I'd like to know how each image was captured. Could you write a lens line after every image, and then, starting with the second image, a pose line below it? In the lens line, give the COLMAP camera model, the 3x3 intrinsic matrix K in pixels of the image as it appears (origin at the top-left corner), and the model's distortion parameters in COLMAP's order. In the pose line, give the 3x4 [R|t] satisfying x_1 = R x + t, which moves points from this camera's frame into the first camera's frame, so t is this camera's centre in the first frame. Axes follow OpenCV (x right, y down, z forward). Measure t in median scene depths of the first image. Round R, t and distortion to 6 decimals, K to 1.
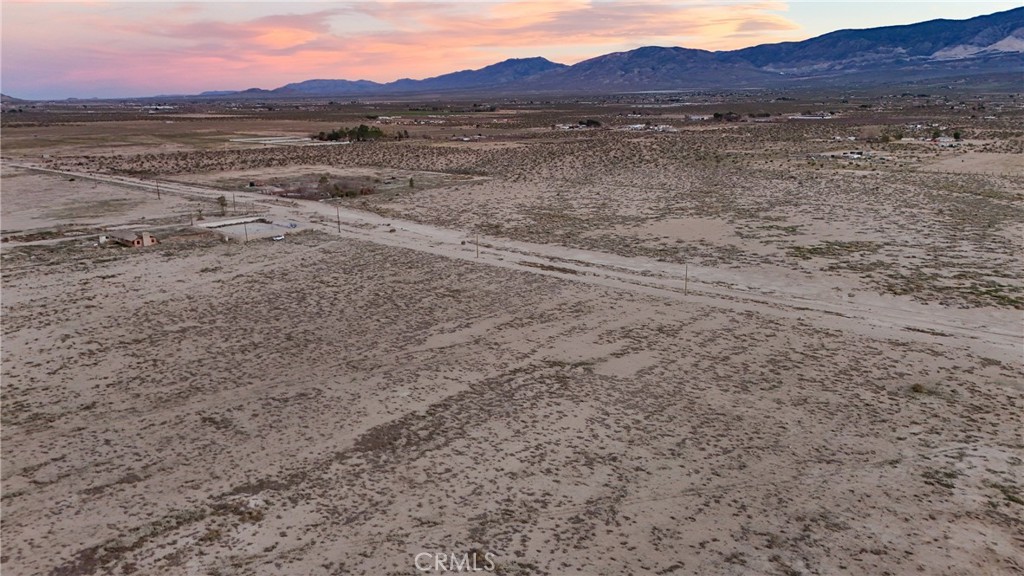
lens RADIAL K [[751.1, 0, 515.4], [0, 751.1, 284.1], [0, 0, 1]] dist [0.068095, -0.055840]
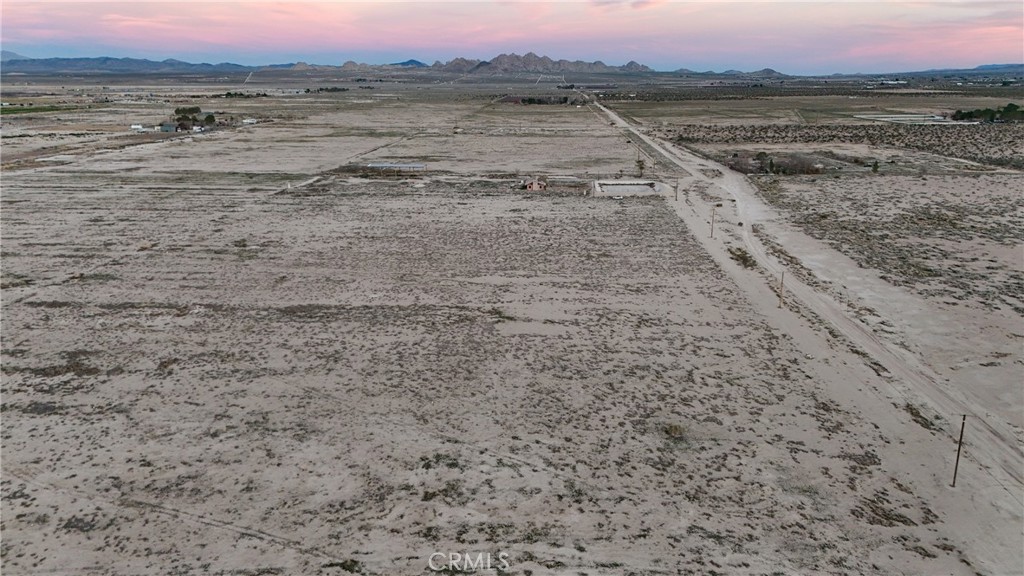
lens RADIAL K [[751.1, 0, 516.2], [0, 751.1, 288.8], [0, 0, 1]] dist [0.068095, -0.055840]
pose [[0.612696, 0.218565, -0.759495, 0.893980], [-0.190785, 0.973481, 0.126236, -0.074362], [0.766945, 0.067555, 0.638147, 0.293628]]
